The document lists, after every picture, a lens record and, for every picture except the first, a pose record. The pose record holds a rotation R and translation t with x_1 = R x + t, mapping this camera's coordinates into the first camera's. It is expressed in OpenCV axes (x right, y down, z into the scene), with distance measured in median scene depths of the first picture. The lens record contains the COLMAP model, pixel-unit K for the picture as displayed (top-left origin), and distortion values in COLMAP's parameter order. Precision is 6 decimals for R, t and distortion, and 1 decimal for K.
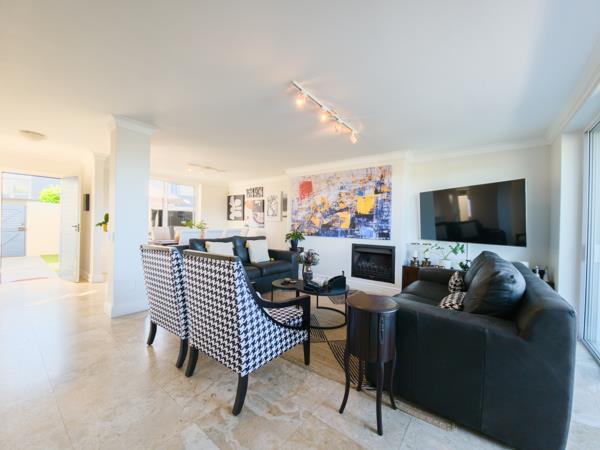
lens RADIAL K [[239.3, 0, 298.9], [0, 239.3, 225.7], [0, 0, 1]] dist [-0.005789, -0.002611]
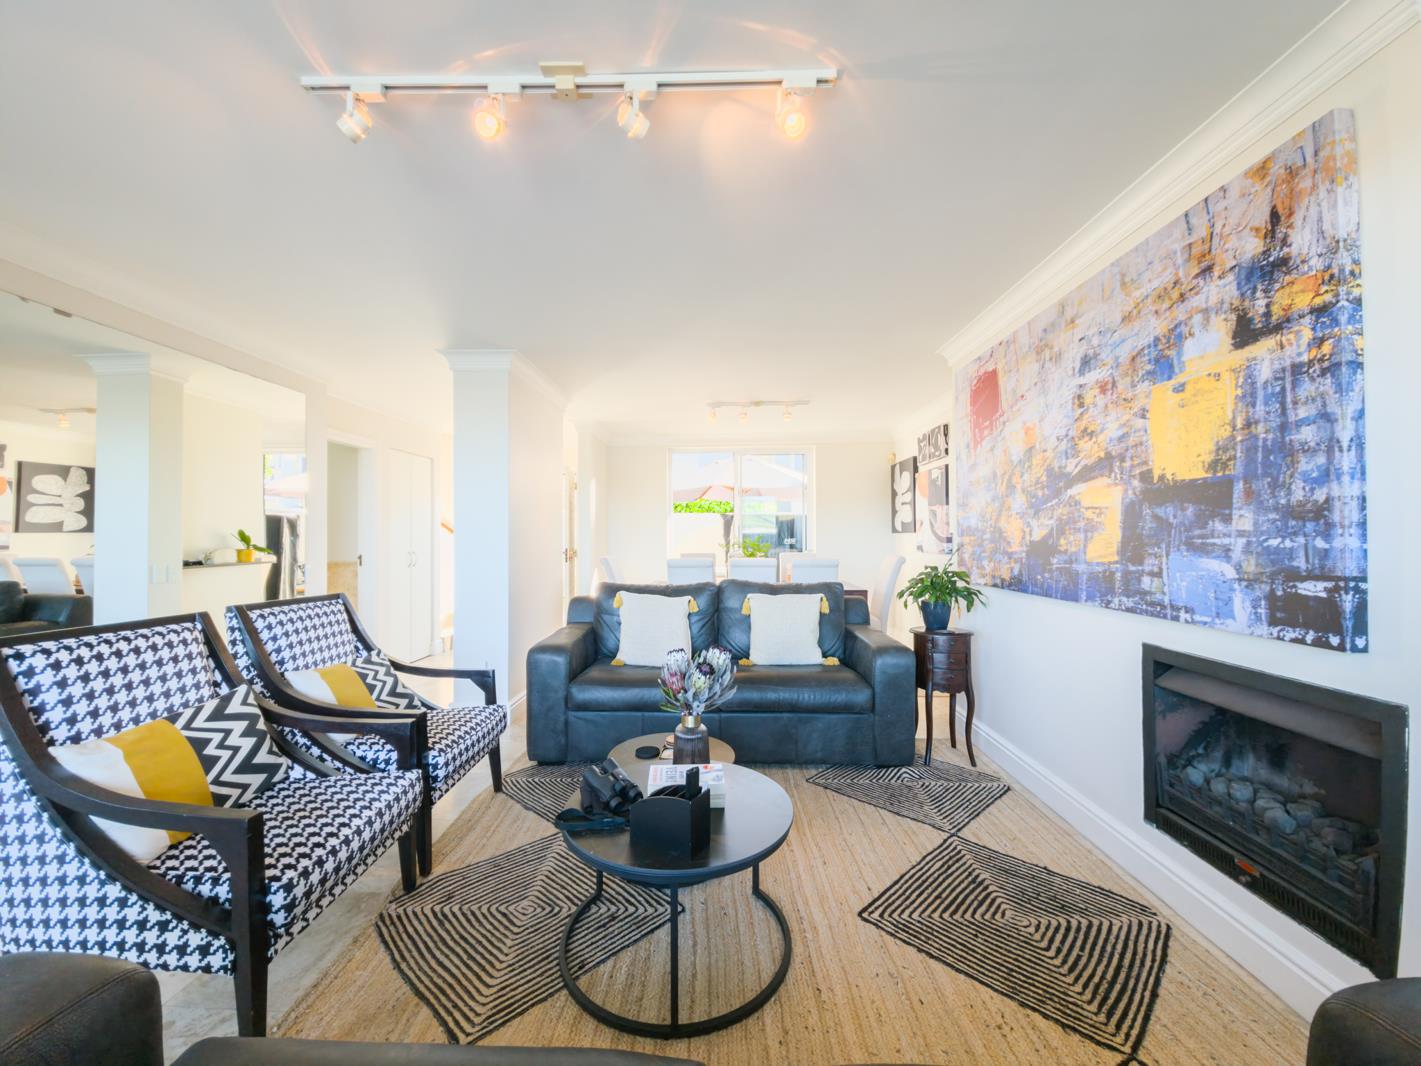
lens RADIAL K [[566.8, 0, 704.3], [0, 566.8, 535.0], [0, 0, 1]] dist [-0.005789, -0.002611]
pose [[0.586096, -0.024075, -0.809884, 0.370939], [0.008495, 0.999686, -0.023570, -0.002442], [0.810197, 0.006934, 0.586116, 0.448708]]
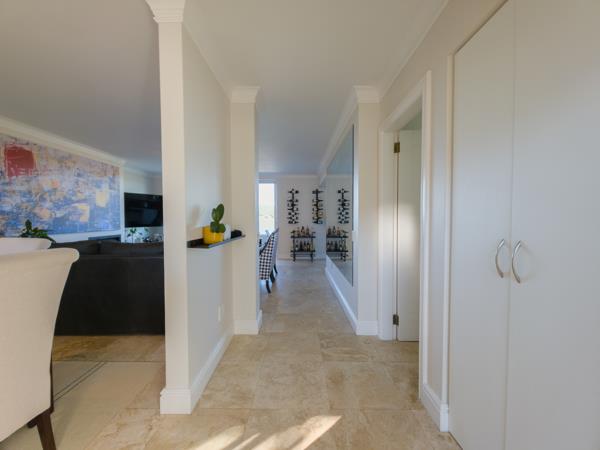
lens RADIAL K [[239.3, 0, 299.5], [0, 239.3, 226.3], [0, 0, 1]] dist [-0.005789, -0.002611]
pose [[-0.614376, -0.043872, 0.787793, -0.977895], [-0.002756, 0.998566, 0.053460, -0.021253], [-0.789009, 0.030673, -0.613616, 0.892748]]
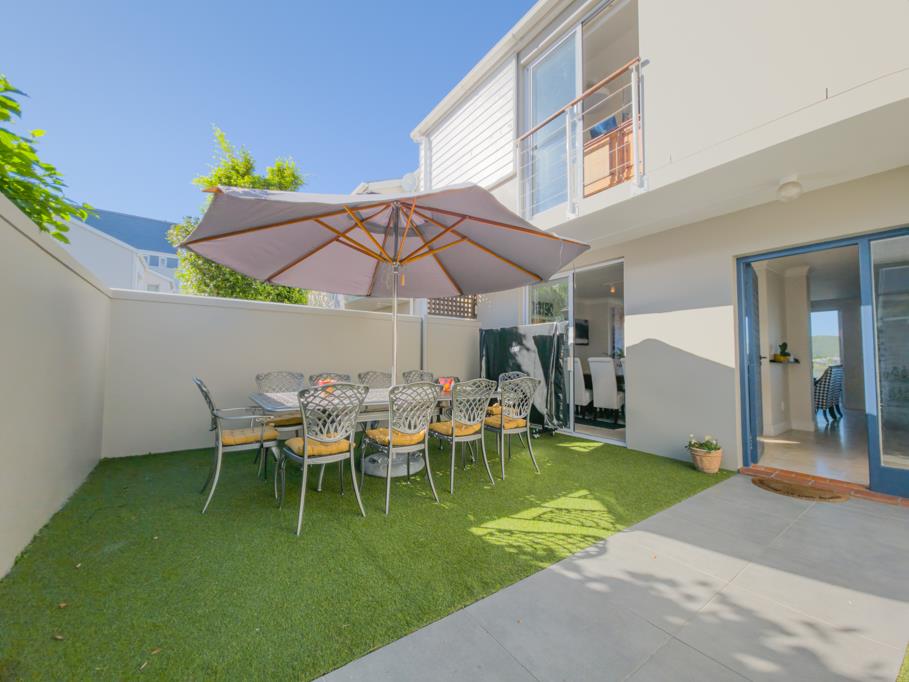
lens RADIAL K [[362.6, 0, 454.2], [0, 362.6, 340.4], [0, 0, 1]] dist [-0.005789, -0.002611]
pose [[0.284596, 0.036181, 0.957964, -1.988976], [0.003112, 0.999247, -0.038665, -0.001292], [-0.958642, 0.013985, 0.284269, 1.438647]]
